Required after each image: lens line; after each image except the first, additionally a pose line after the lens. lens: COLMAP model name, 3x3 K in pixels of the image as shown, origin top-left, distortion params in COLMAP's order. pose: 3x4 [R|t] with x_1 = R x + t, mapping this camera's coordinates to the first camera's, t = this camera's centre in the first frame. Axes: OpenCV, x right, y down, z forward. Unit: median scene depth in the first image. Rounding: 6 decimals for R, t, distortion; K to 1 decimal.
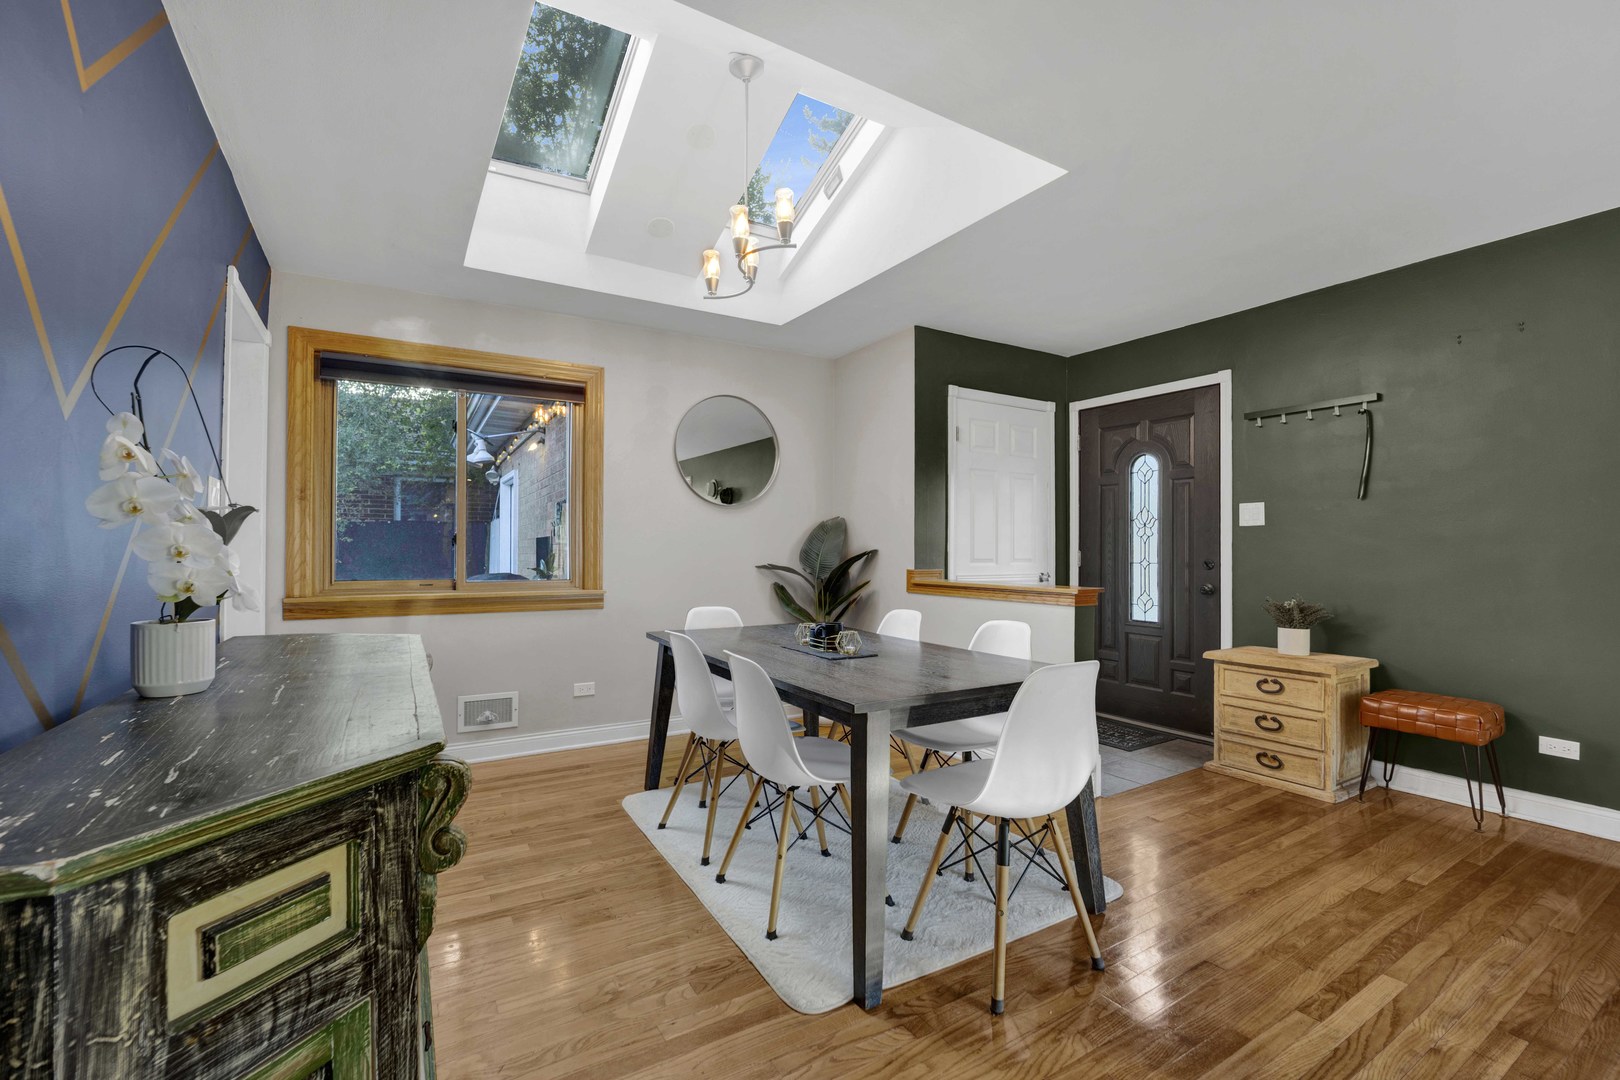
lens RADIAL K [[683.5, 0, 778.1], [0, 683.5, 555.2], [0, 0, 1]] dist [-0.021967, -0.000546]
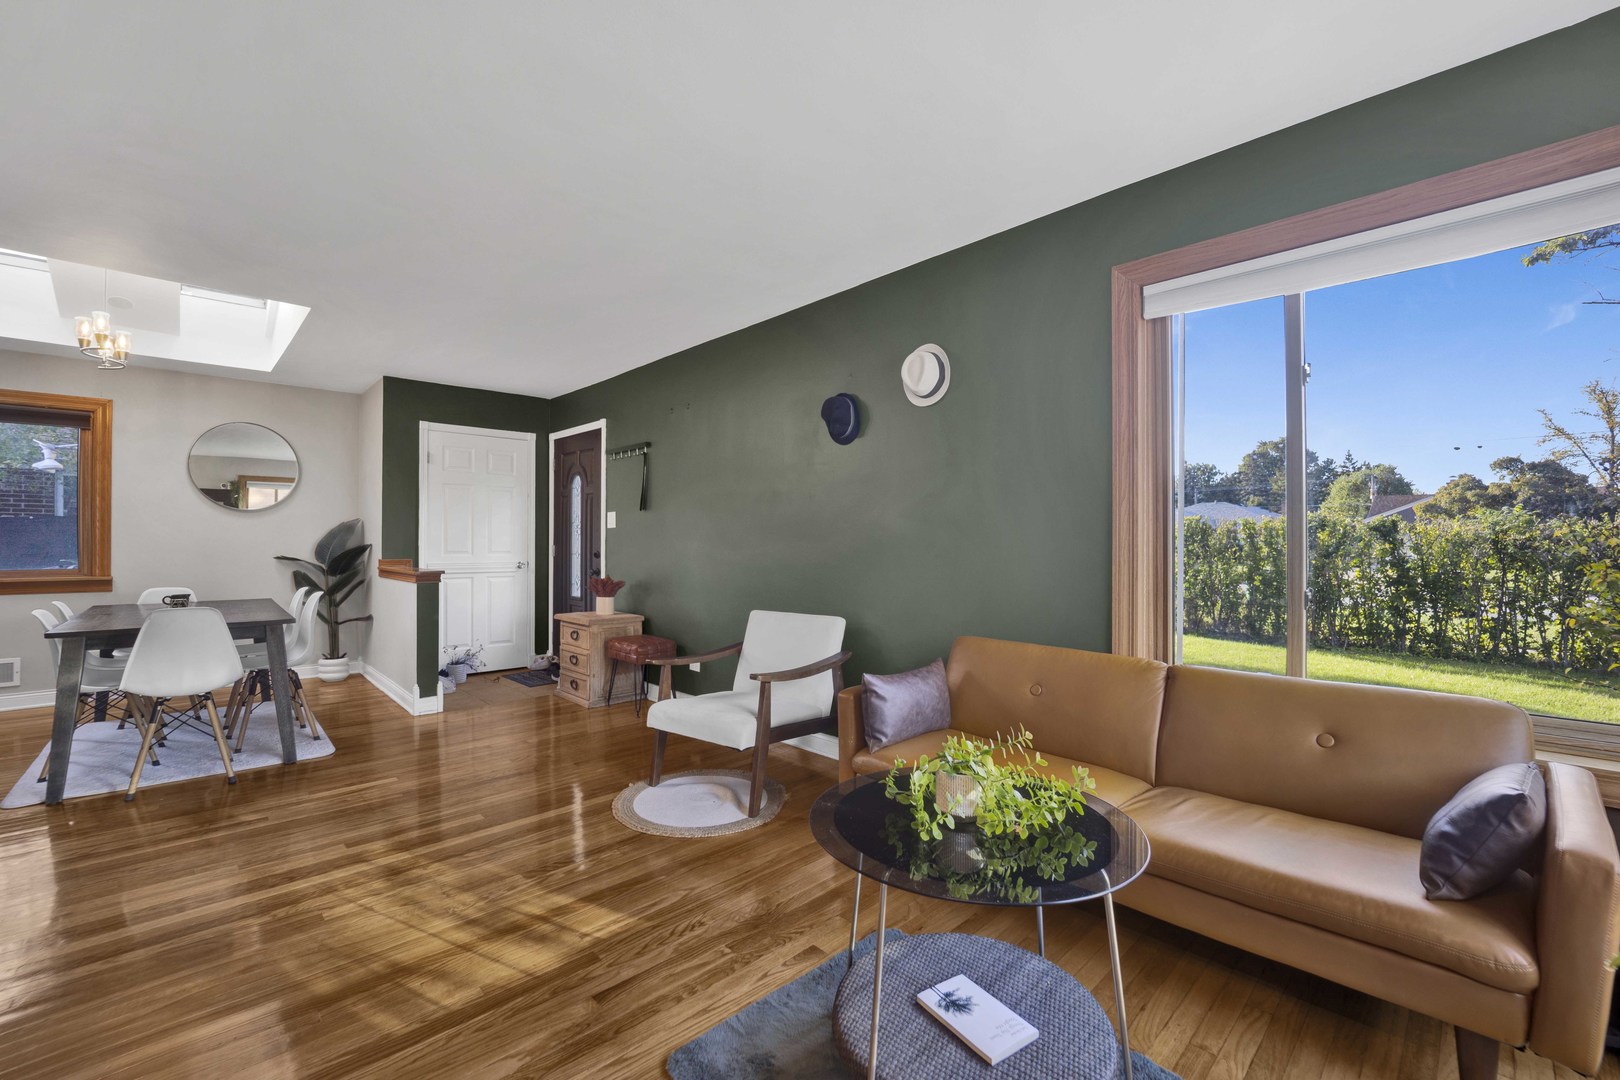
lens RADIAL K [[683.5, 0, 806.3], [0, 683.5, 543.8], [0, 0, 1]] dist [-0.021967, -0.000546]
pose [[0.974936, -0.001036, 0.222484, 0.717967], [0.002095, 0.999988, -0.004525, -0.000644], [-0.222477, 0.004878, 0.974926, -0.478484]]
